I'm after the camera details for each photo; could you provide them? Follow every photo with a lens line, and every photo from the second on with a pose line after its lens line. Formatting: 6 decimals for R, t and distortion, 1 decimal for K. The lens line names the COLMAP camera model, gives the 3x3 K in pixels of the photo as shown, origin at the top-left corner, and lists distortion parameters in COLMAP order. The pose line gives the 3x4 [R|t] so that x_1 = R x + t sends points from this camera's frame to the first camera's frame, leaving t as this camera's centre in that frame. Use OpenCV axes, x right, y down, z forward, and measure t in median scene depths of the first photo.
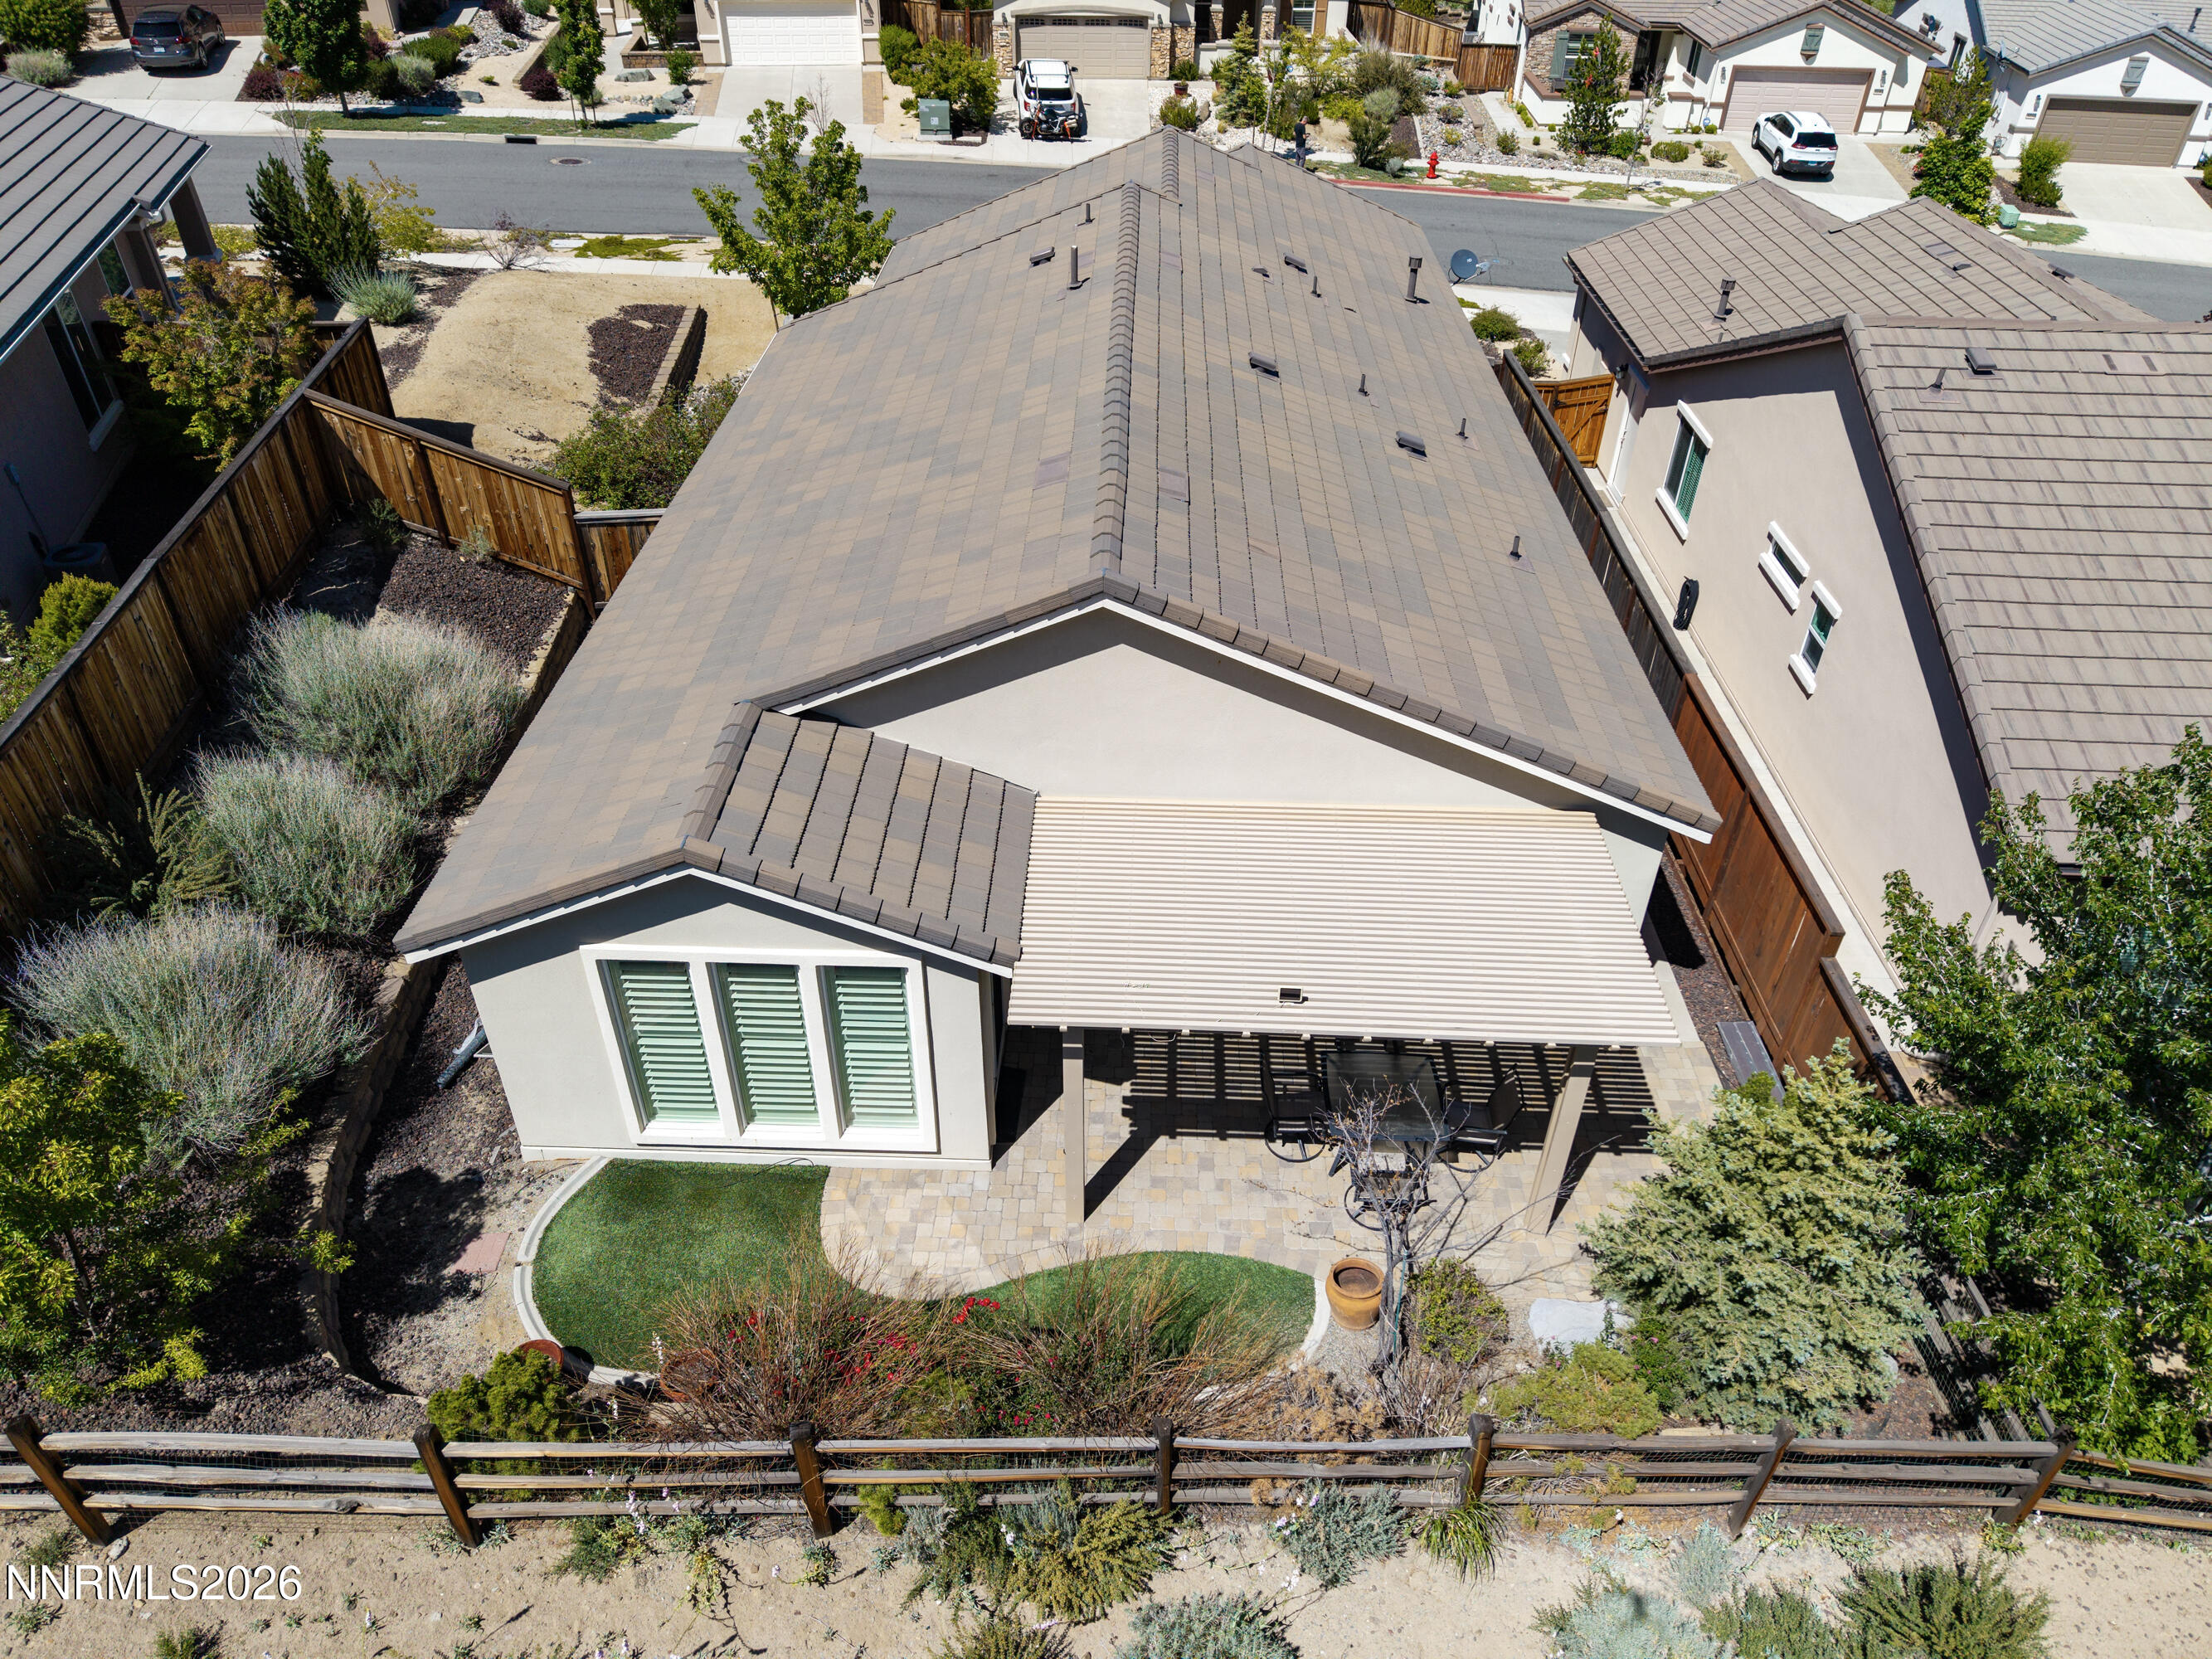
lens RADIAL K [[1478.6, 0, 1109.8], [0, 1478.6, 834.5], [0, 0, 1]] dist [0.017702, -0.013853]
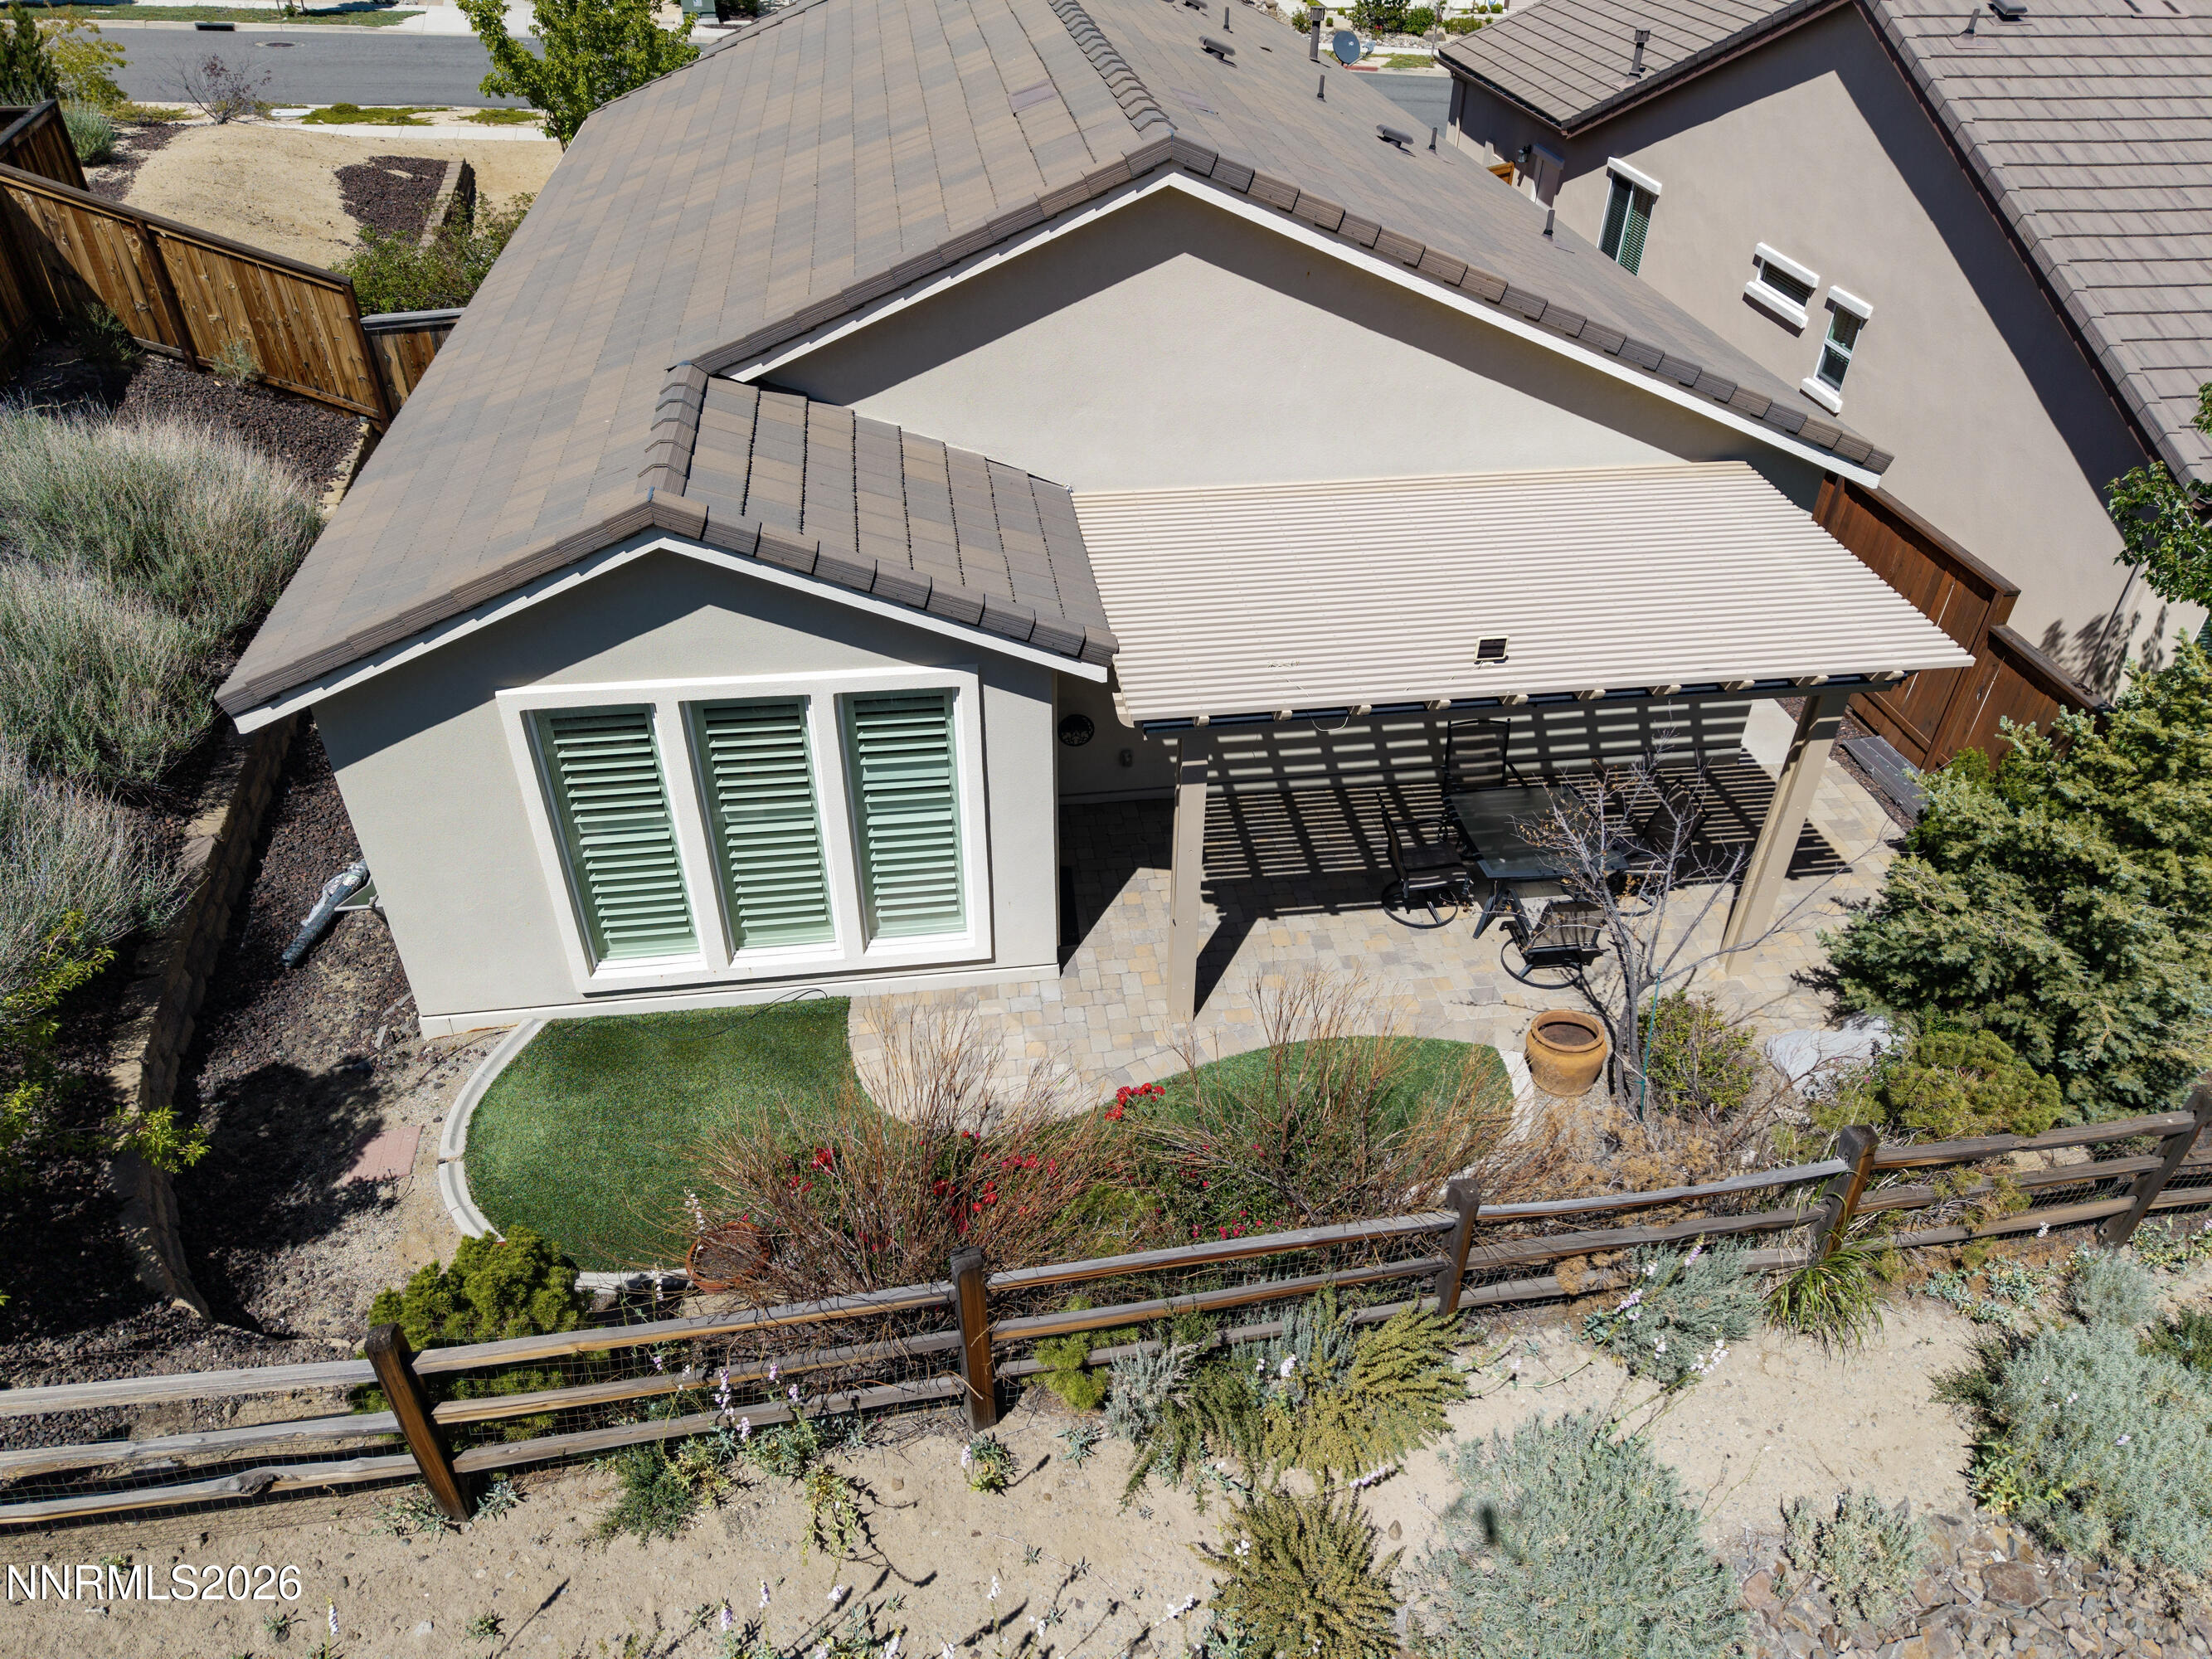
lens RADIAL K [[1478.6, 0, 1109.8], [0, 1478.6, 834.5], [0, 0, 1]] dist [0.017702, -0.013853]
pose [[0.985593, -0.098783, 0.137288, -0.154116], [0.098524, 0.995097, 0.008702, 0.149036], [-0.137475, 0.004949, 0.990493, 0.229495]]
